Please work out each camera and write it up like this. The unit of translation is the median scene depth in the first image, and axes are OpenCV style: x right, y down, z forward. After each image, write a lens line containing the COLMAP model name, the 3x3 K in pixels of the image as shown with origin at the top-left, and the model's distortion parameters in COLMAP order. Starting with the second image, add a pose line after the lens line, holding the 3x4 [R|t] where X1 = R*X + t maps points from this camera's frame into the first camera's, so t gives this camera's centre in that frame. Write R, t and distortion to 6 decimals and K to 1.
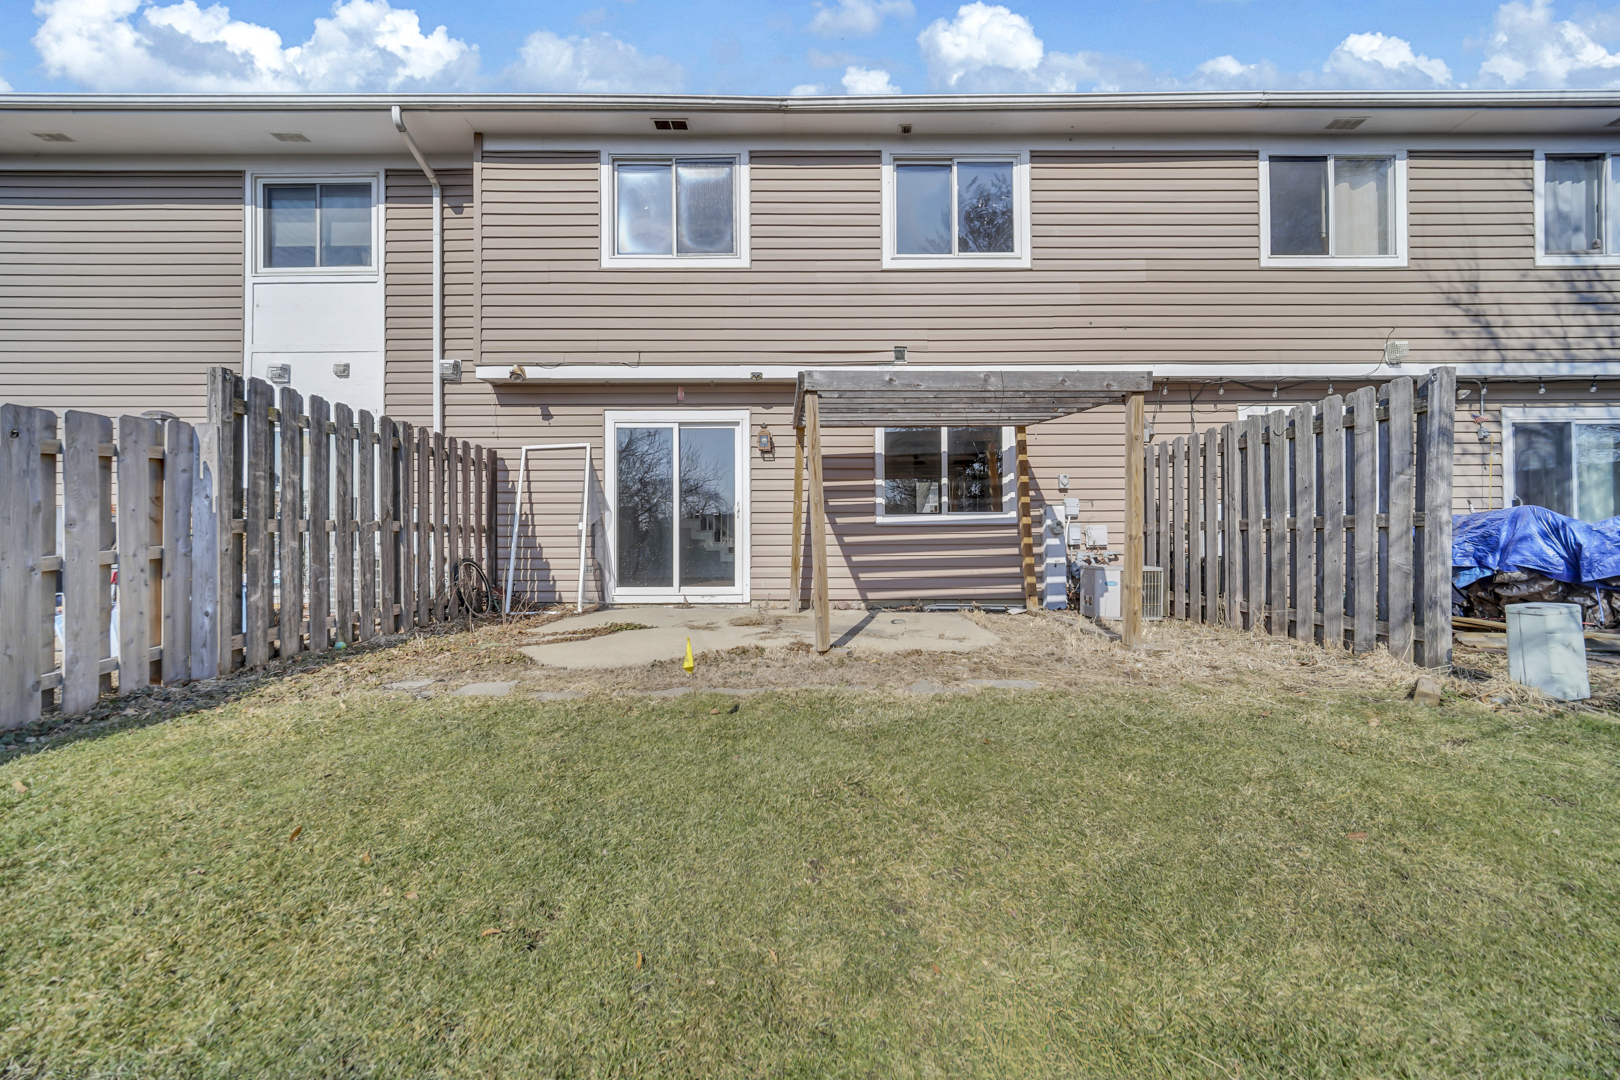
lens RADIAL K [[653.4, 0, 810.0], [0, 653.4, 540.0], [0, 0, 1]] dist [-0.001460, -0.000419]
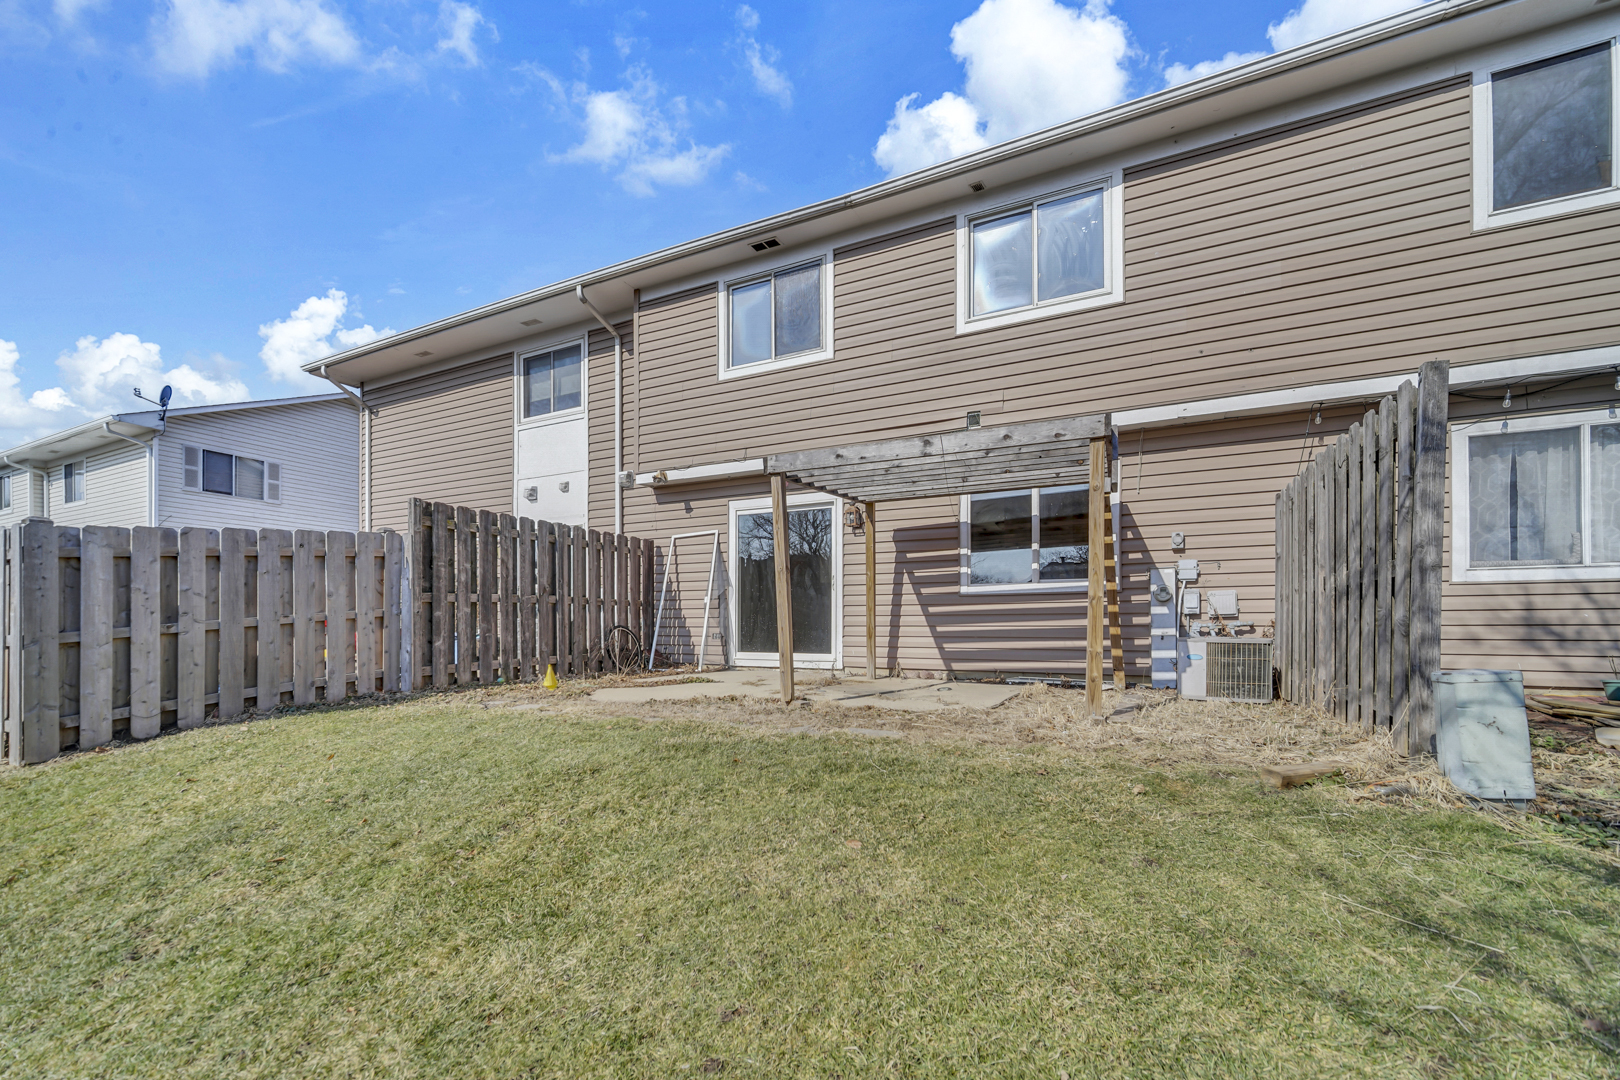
lens RADIAL K [[681.4, 0, 809.7], [0, 681.4, 630.4], [0, 0, 1]] dist [0.000628, -0.000053]
pose [[0.888860, 0.005934, -0.458141, 0.385752], [-0.002308, 0.999961, 0.008474, 0.023563], [0.458173, -0.006474, 0.888839, -0.022387]]
